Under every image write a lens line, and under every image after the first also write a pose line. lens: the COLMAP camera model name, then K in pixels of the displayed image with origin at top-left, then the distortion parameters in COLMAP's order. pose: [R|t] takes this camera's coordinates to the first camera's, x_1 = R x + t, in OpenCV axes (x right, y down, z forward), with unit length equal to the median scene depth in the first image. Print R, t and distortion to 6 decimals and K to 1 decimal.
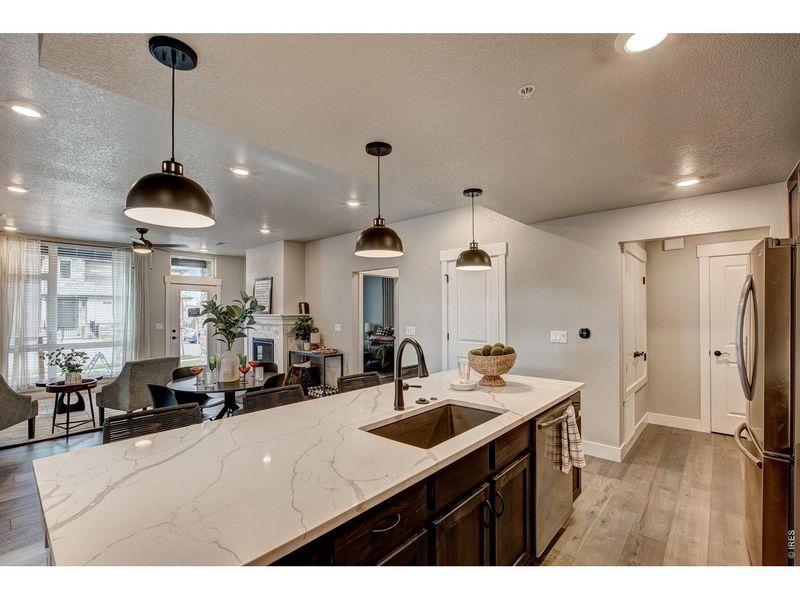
lens RADIAL K [[356.0, 0, 418.9], [0, 356.0, 308.1], [0, 0, 1]] dist [-0.028588, 0.010025]
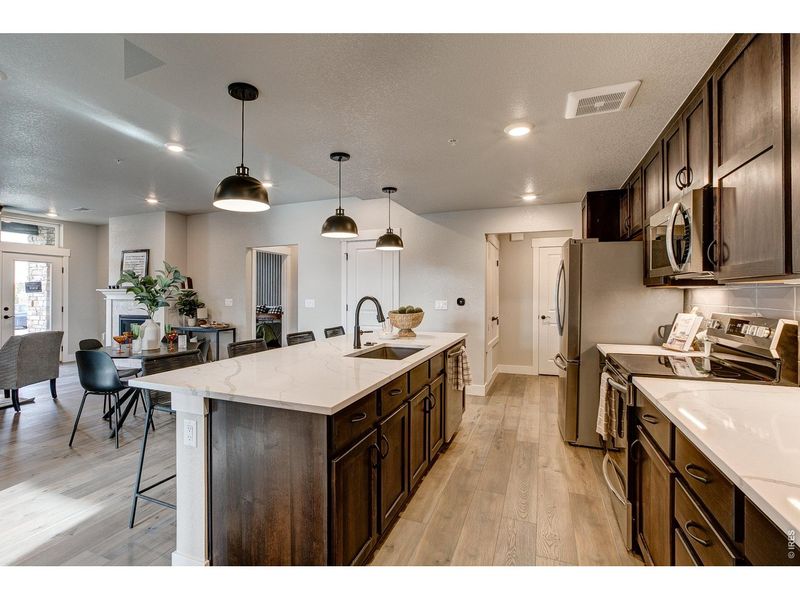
lens RADIAL K [[366.2, 0, 395.9], [0, 366.2, 293.5], [0, 0, 1]] dist [-0.045816, 0.001663]
pose [[0.946658, 0.005094, 0.322201, -0.238811], [-0.008450, 0.999924, 0.009017, 0.036420], [-0.322130, -0.011259, 0.946628, -0.252700]]
